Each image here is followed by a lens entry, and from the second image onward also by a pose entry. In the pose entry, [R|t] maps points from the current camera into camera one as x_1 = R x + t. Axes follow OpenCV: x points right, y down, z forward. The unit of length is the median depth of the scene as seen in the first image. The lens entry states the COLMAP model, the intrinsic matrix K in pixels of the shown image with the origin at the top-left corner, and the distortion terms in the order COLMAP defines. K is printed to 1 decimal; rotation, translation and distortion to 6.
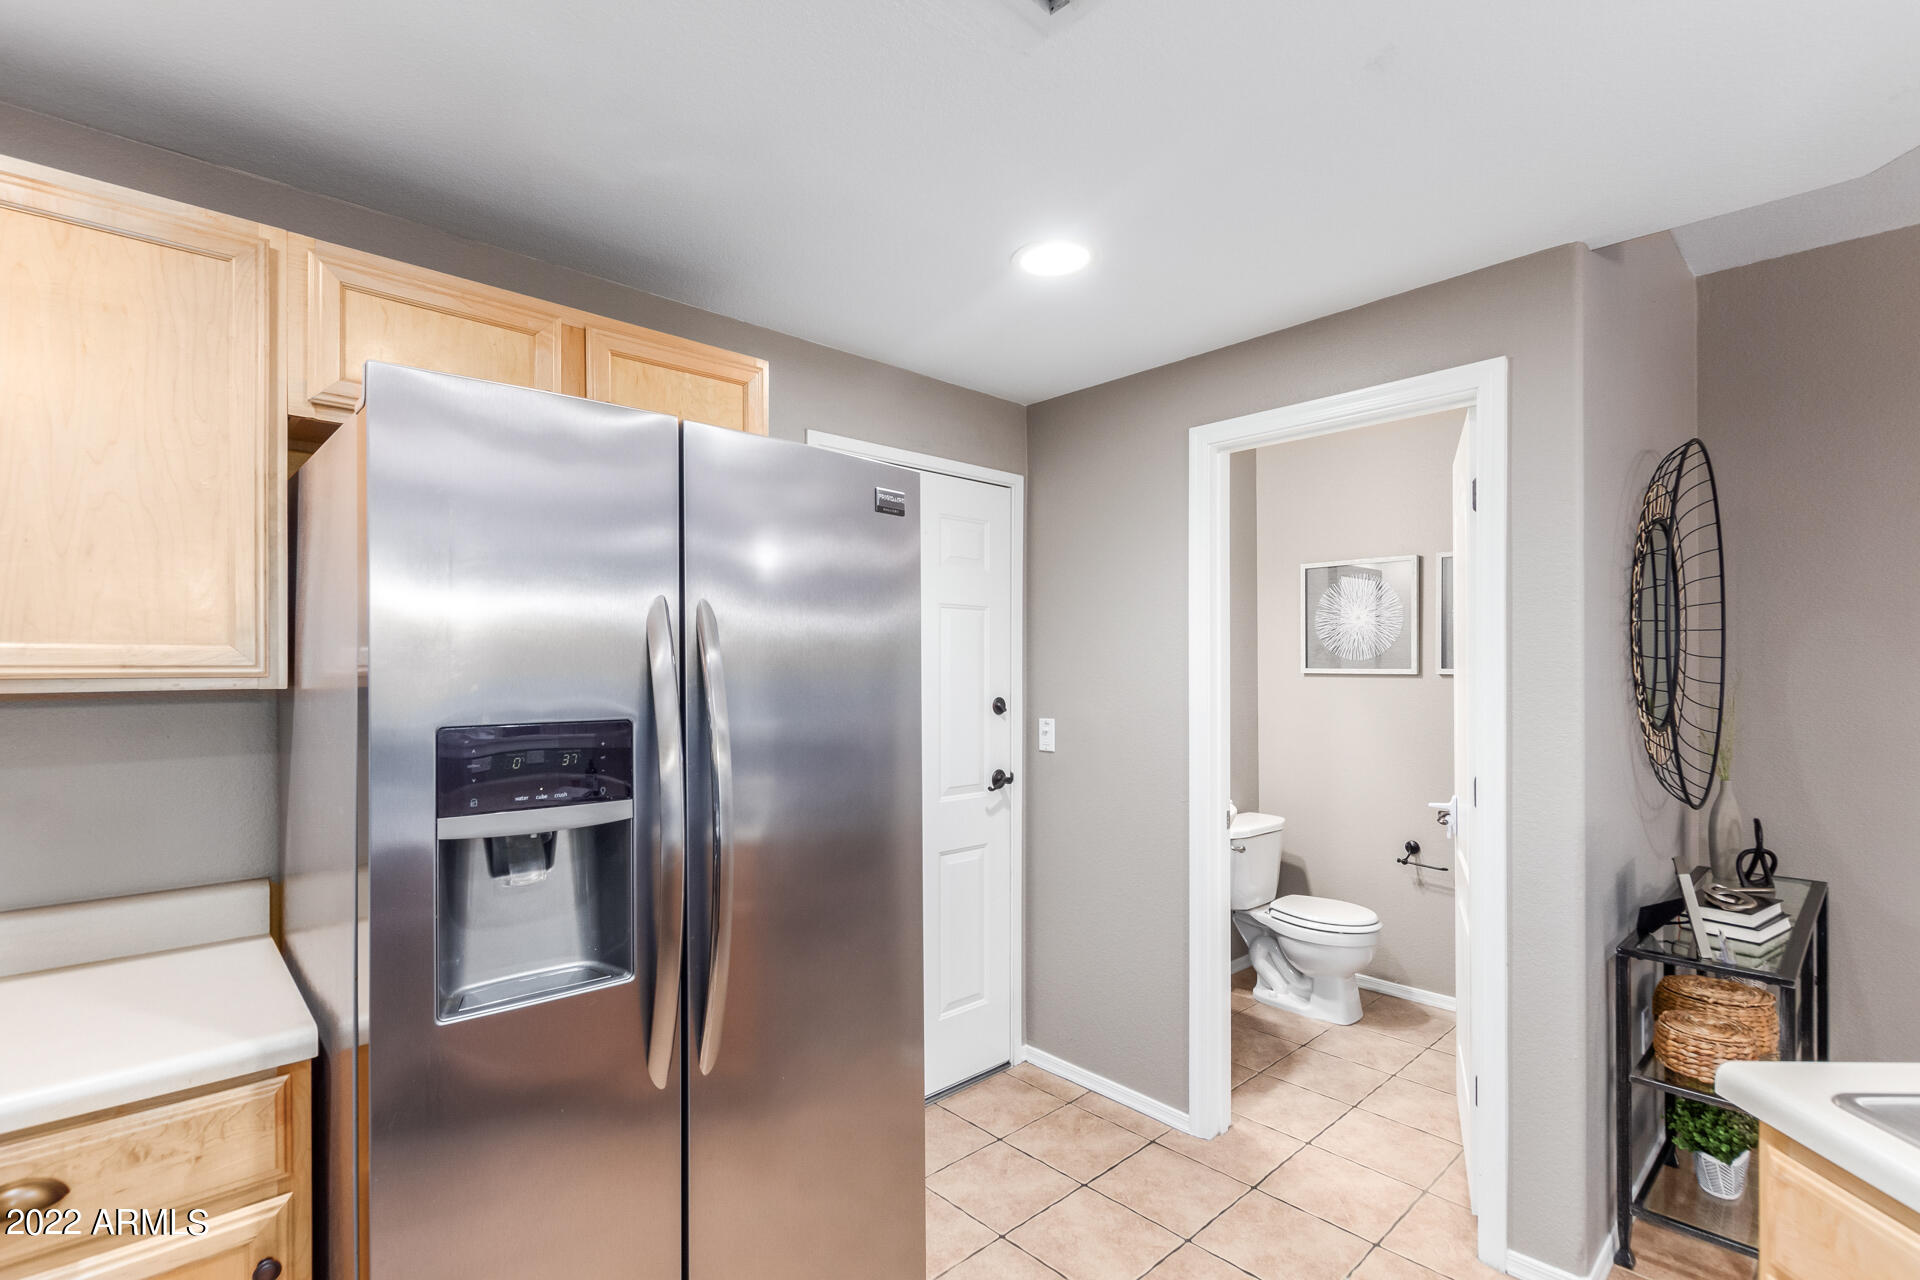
lens RADIAL K [[880.1, 0, 967.6], [0, 880.1, 656.9], [0, 0, 1]] dist [0.001813, -0.000917]
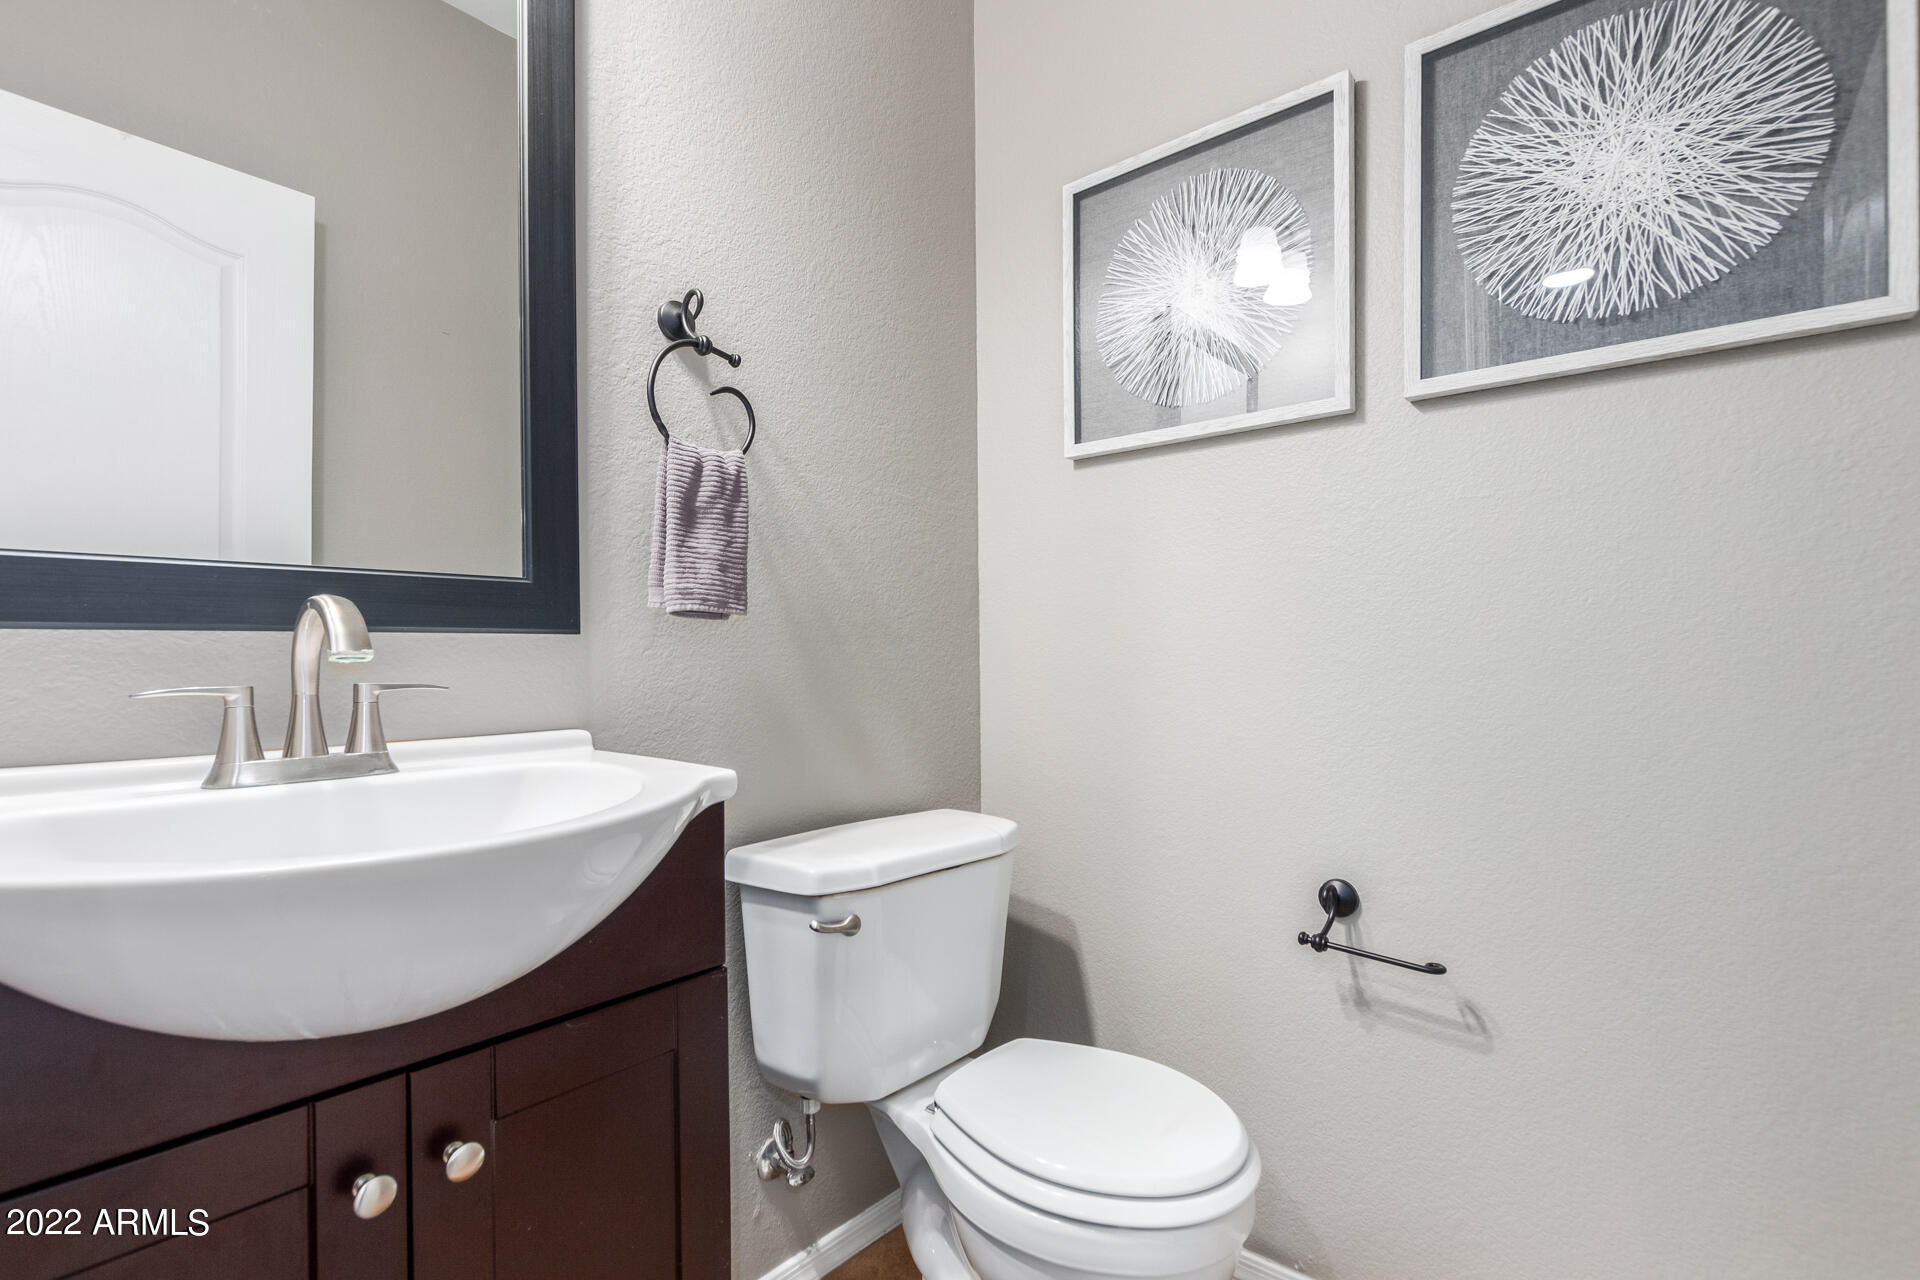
lens RADIAL K [[880.1, 0, 967.6], [0, 880.1, 656.9], [0, 0, 1]] dist [0.001813, -0.000917]
pose [[0.993316, -0.008916, 0.115078, 0.318387], [0.006796, 0.999800, 0.018808, 0.112484], [-0.115223, -0.017901, 0.993178, 0.669788]]
